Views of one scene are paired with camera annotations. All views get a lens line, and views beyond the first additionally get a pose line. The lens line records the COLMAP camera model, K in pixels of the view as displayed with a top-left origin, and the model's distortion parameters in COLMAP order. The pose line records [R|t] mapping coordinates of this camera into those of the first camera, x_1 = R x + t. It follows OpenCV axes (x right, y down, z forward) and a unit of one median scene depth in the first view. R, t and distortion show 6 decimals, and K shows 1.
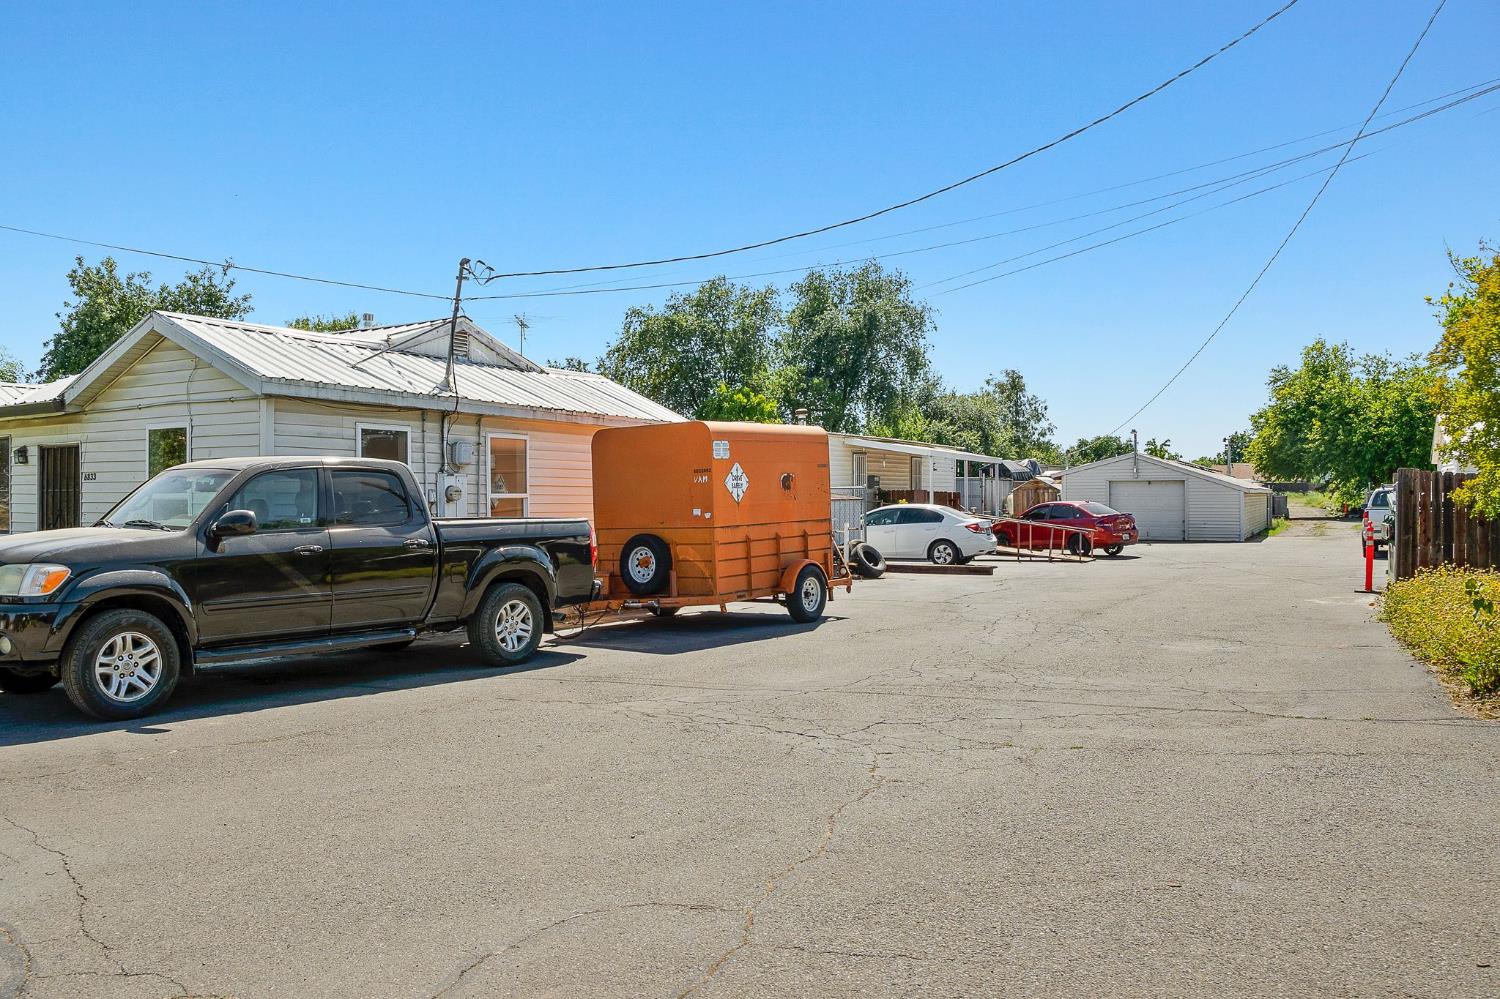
lens RADIAL K [[1194.0, 0, 756.7], [0, 1194.0, 503.7], [0, 0, 1]] dist [-0.139696, 0.013547]
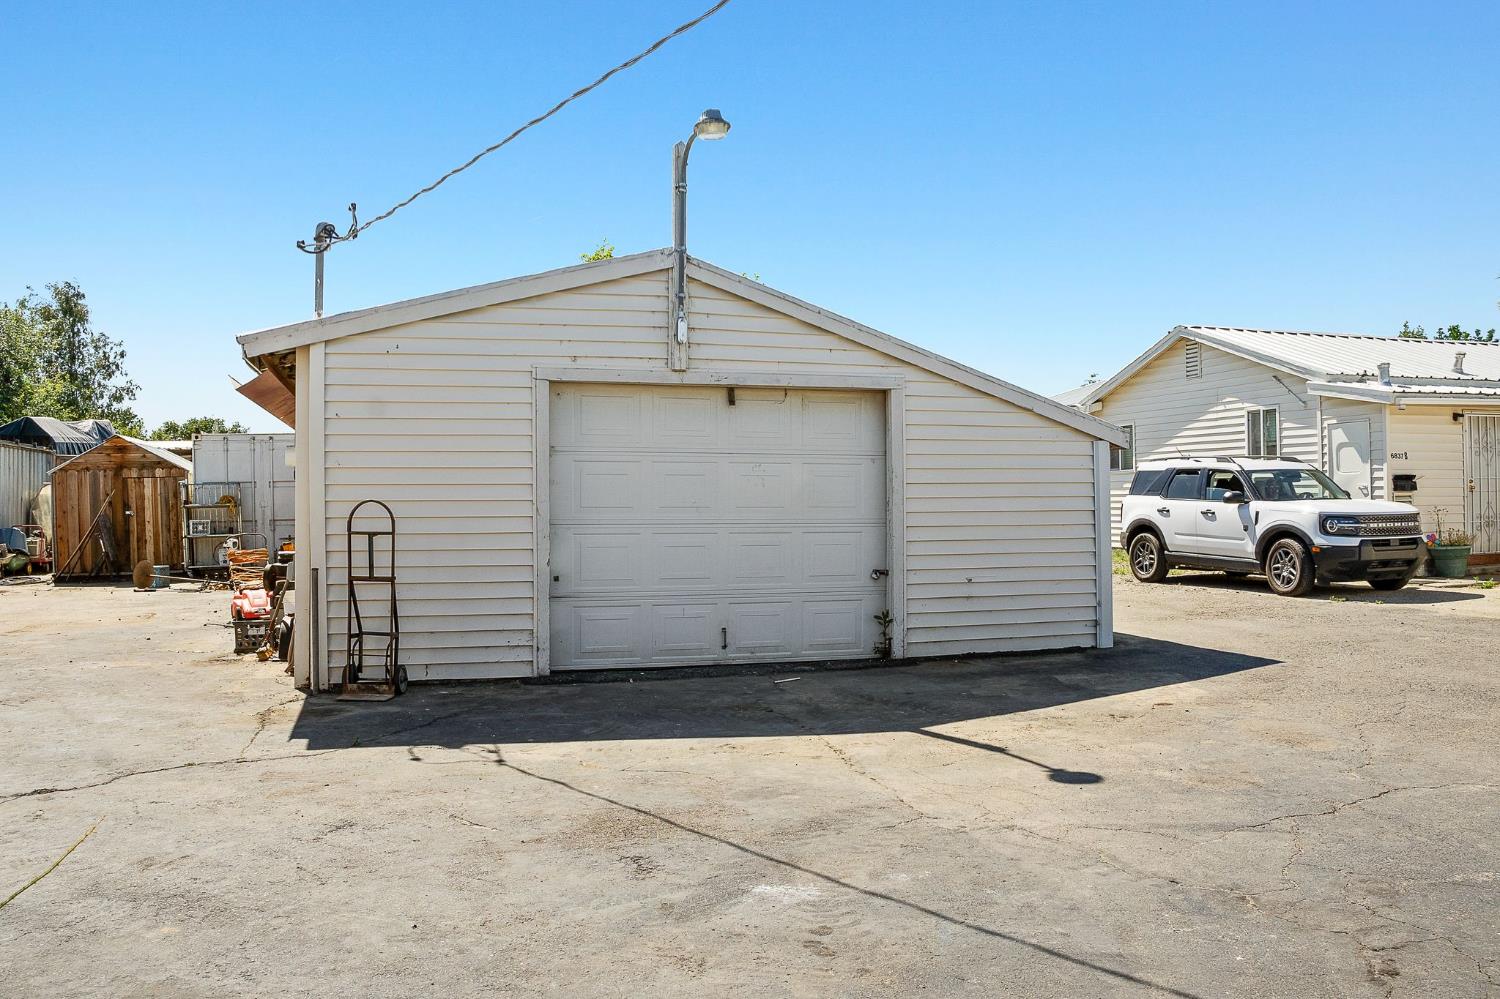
lens RADIAL K [[1194.0, 0, 756.7], [0, 1194.0, 503.7], [0, 0, 1]] dist [-0.139696, 0.013547]
pose [[0.727526, -0.004184, 0.686068, 0.123354], [0.010423, 0.999933, -0.004954, 0.001910], [-0.686001, 0.010755, 0.727521, 0.548618]]
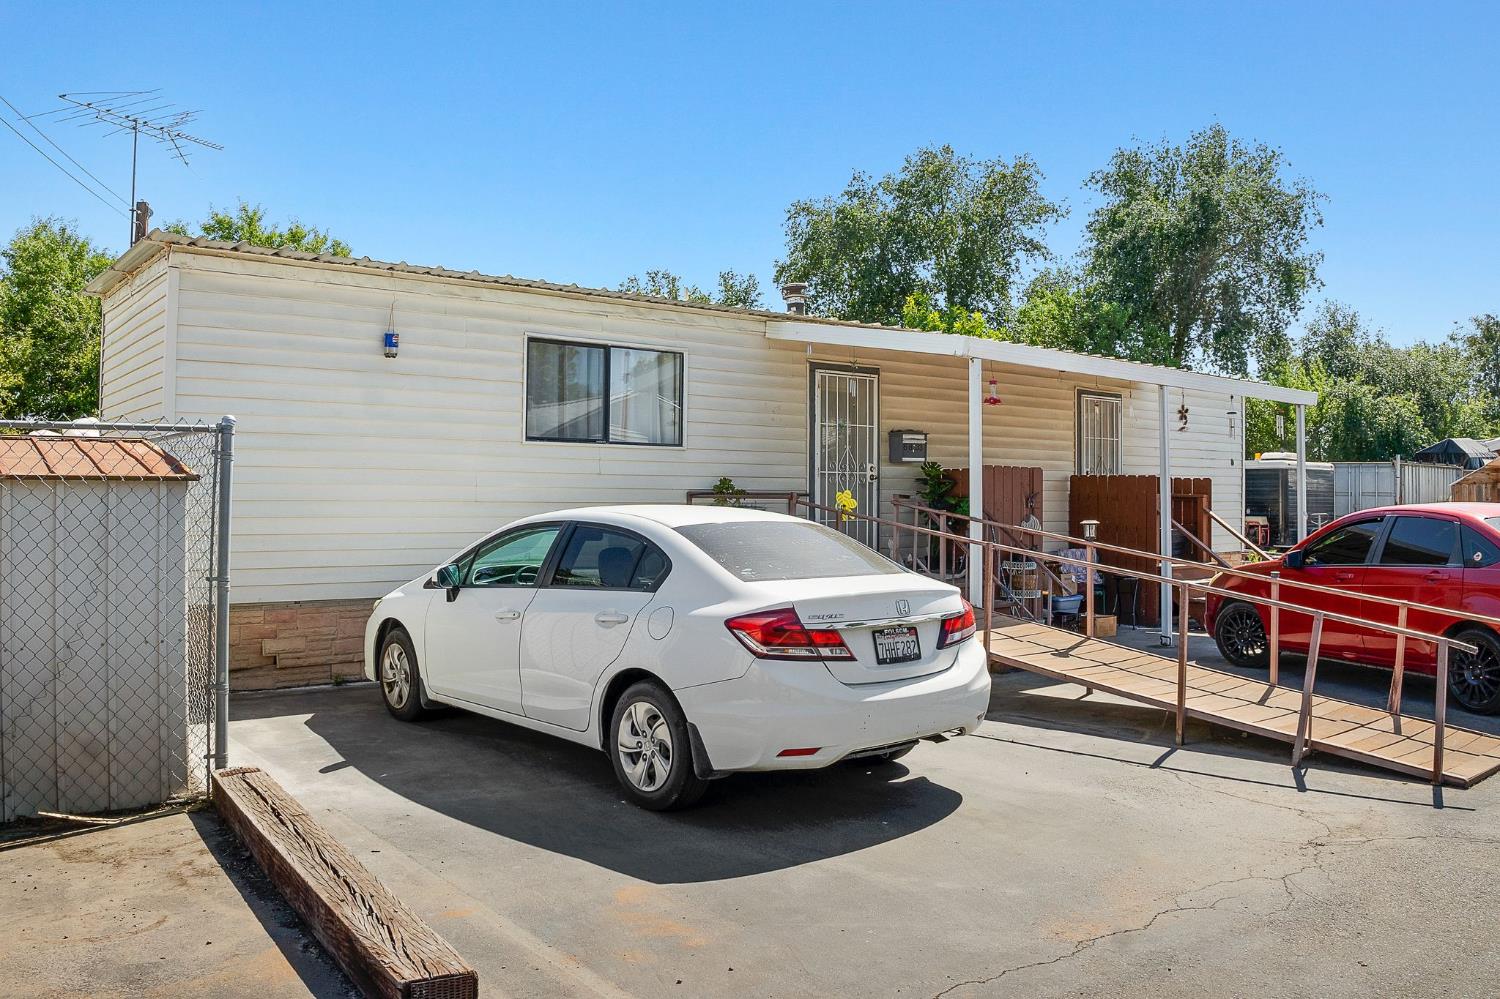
lens RADIAL K [[1194.0, 0, 756.7], [0, 1194.0, 503.7], [0, 0, 1]] dist [-0.139696, 0.013547]
pose [[0.925605, 0.013310, -0.378256, 0.106808], [-0.013575, 0.999906, 0.001968, -0.000173], [0.378247, 0.003313, 0.925699, 0.344227]]
